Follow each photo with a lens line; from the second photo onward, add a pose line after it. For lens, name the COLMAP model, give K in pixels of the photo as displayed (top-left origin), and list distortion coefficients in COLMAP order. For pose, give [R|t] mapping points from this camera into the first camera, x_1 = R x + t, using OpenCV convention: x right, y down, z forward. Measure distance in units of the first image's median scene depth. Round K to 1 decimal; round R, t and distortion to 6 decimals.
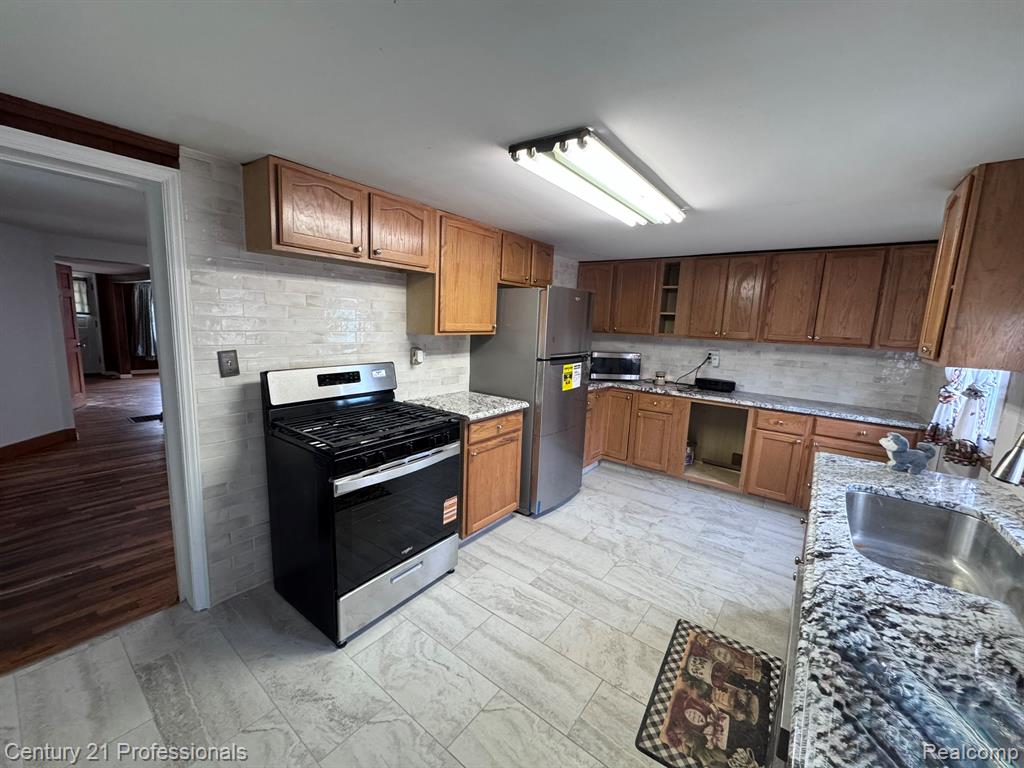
lens RADIAL K [[409.3, 0, 515.7], [0, 409.3, 382.5], [0, 0, 1]] dist [-0.001526, -0.000250]
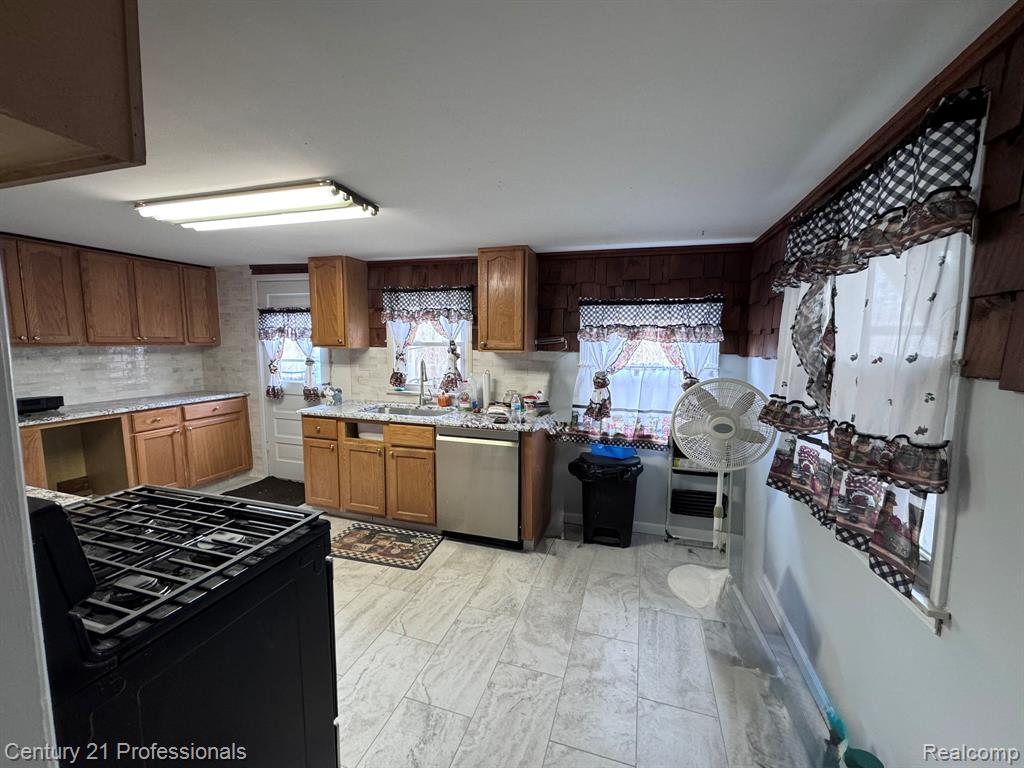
lens RADIAL K [[409.3, 0, 509.3], [0, 409.3, 381.6], [0, 0, 1]] dist [-0.001526, -0.000250]
pose [[-0.332050, -0.138433, 0.933048, -0.921784], [0.122471, 0.974472, 0.188164, -0.125968], [-0.935277, 0.176751, -0.306619, 0.683109]]
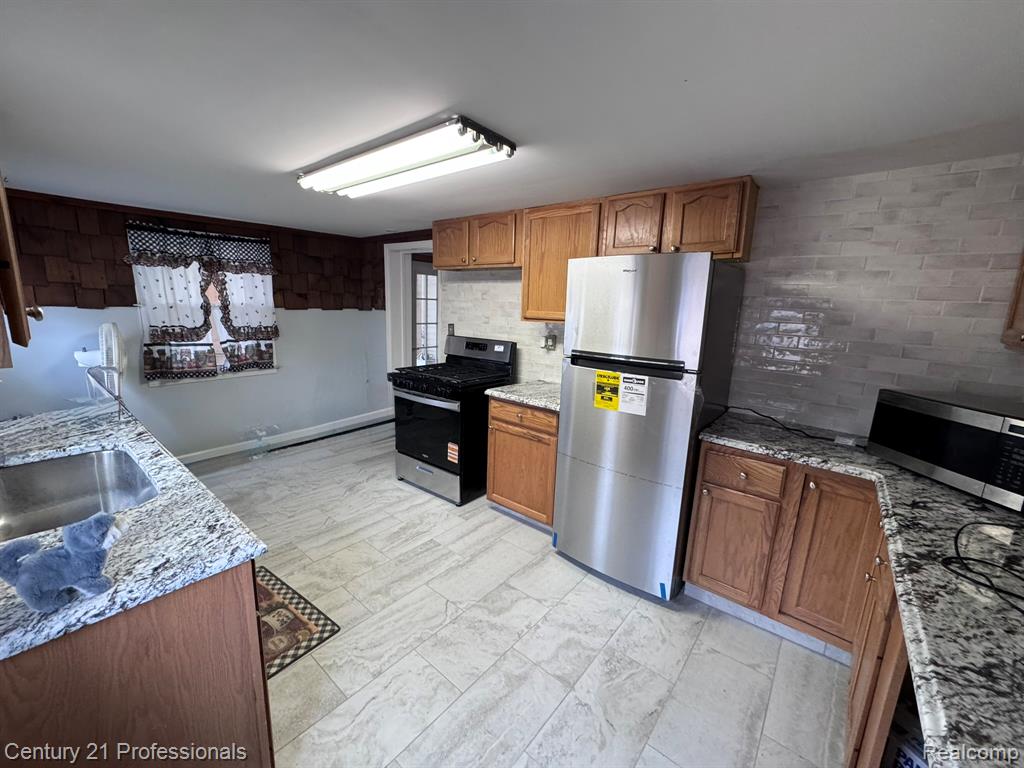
lens RADIAL K [[409.3, 0, 508.5], [0, 409.3, 381.6], [0, 0, 1]] dist [-0.001526, -0.000250]
pose [[-0.040760, 0.145599, -0.988504, 1.136231], [-0.186922, 0.970748, 0.150691, -0.140090], [0.981529, 0.190916, -0.012352, 1.211522]]
